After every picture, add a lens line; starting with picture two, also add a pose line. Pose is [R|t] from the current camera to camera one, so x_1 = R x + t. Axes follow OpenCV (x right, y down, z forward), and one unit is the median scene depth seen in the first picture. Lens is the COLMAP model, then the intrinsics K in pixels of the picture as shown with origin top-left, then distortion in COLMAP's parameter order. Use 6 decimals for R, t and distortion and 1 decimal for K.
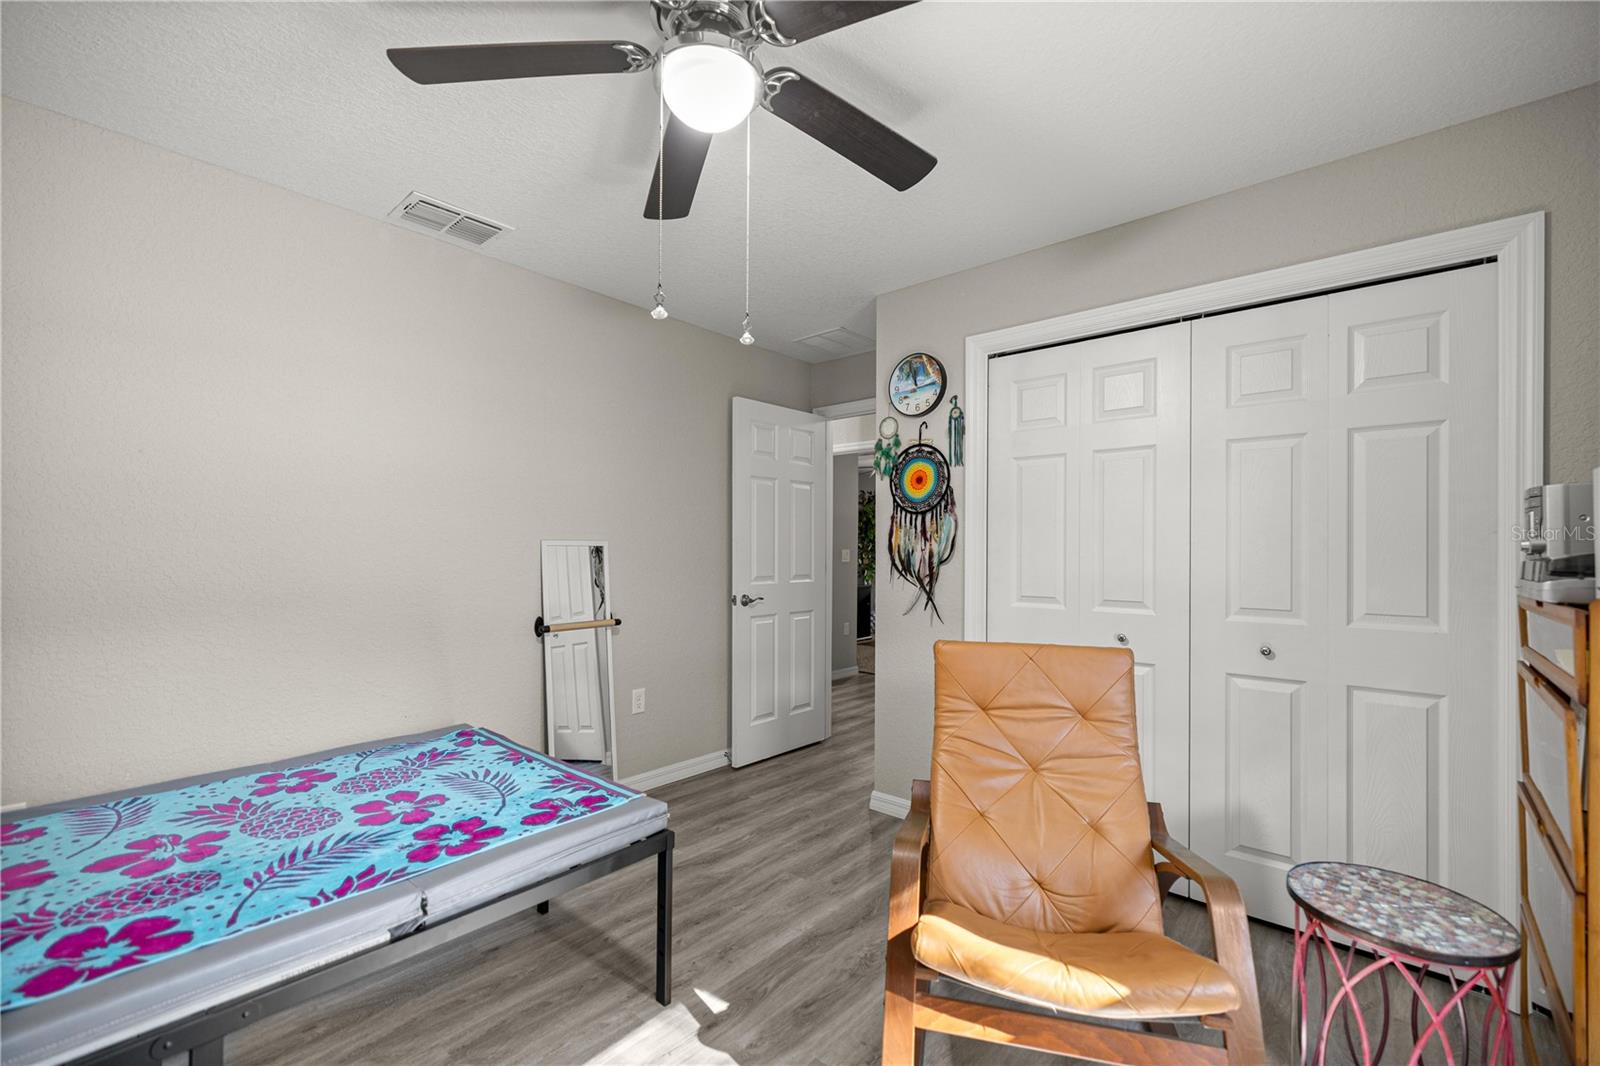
lens RADIAL K [[690.1, 0, 799.4], [0, 690.1, 539.9], [0, 0, 1]] dist [-0.011274, 0.000193]
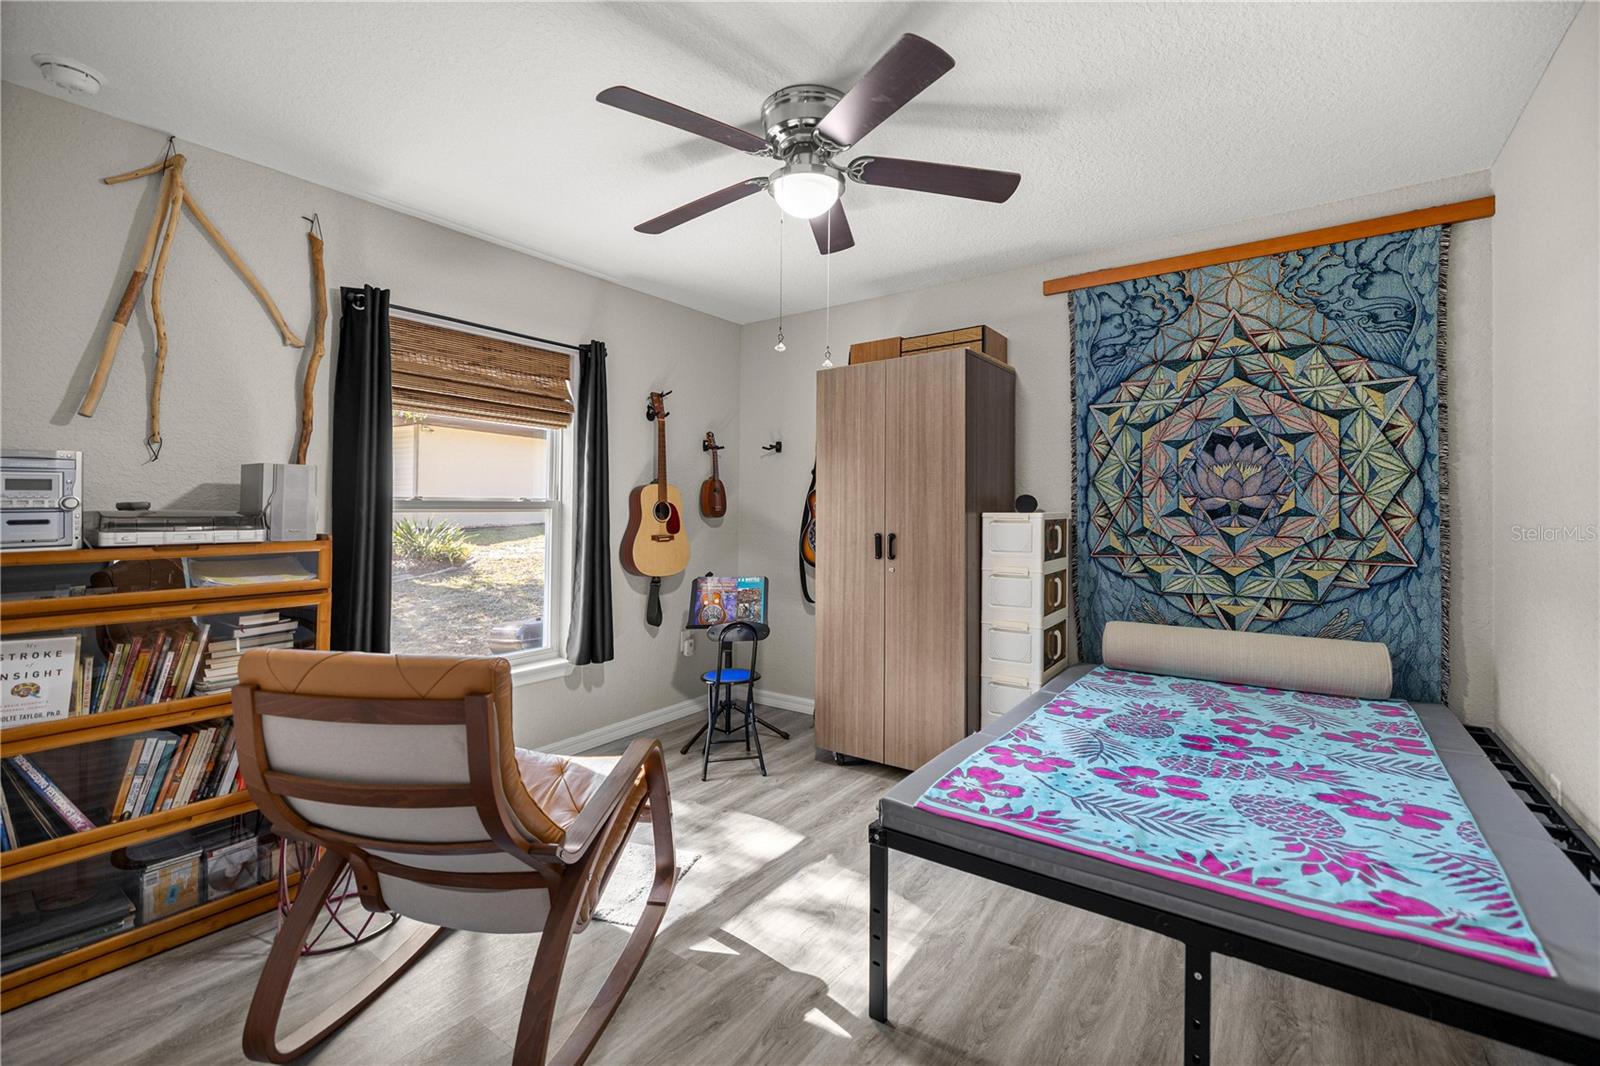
lens RADIAL K [[690.1, 0, 804.0], [0, 690.1, 521.5], [0, 0, 1]] dist [-0.011274, 0.000193]
pose [[-0.995864, -0.005918, -0.090665, -0.017821], [-0.005578, 0.999976, -0.004008, 0.036093], [0.090686, -0.003486, -0.995873, 1.804832]]
